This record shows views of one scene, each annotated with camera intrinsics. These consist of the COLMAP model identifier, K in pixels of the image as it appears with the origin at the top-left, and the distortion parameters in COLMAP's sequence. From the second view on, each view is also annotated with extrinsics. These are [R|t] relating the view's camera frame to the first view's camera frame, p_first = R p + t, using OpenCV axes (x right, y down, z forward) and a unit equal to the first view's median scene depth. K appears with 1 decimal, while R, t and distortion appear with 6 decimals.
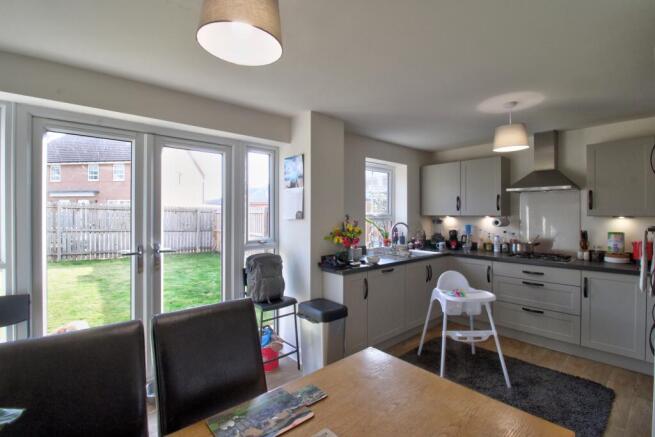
lens RADIAL K [[302.9, 0, 328.6], [0, 302.9, 213.5], [0, 0, 1]] dist [0.002797, -0.015813]
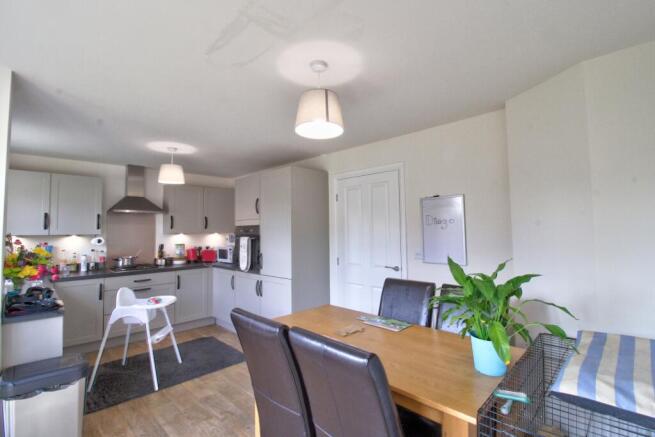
lens RADIAL K [[302.9, 0, 328.6], [0, 302.9, 213.5], [0, 0, 1]] dist [0.002797, -0.015813]
pose [[-0.067432, 0.055748, 0.996165, -0.570985], [0.009338, 0.998429, -0.055243, 0.000128], [-0.997680, 0.005577, -0.067847, 0.310682]]
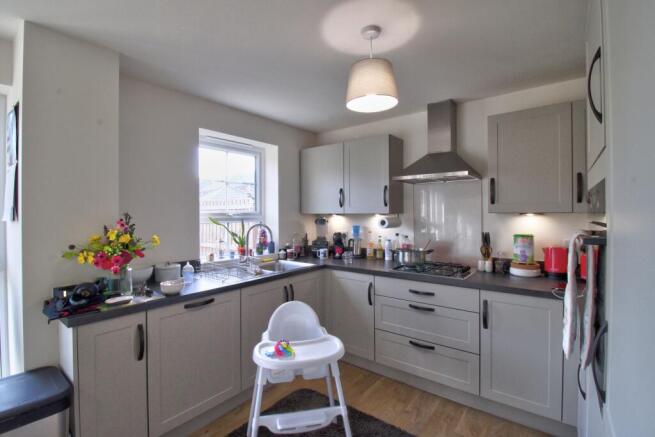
lens RADIAL K [[302.9, 0, 328.6], [0, 302.9, 213.5], [0, 0, 1]] dist [0.002797, -0.015813]
pose [[0.982366, -0.005377, 0.186890, 0.305814], [0.005080, 0.999985, 0.002067, 0.005367], [-0.186898, -0.001081, 0.982379, 0.313821]]
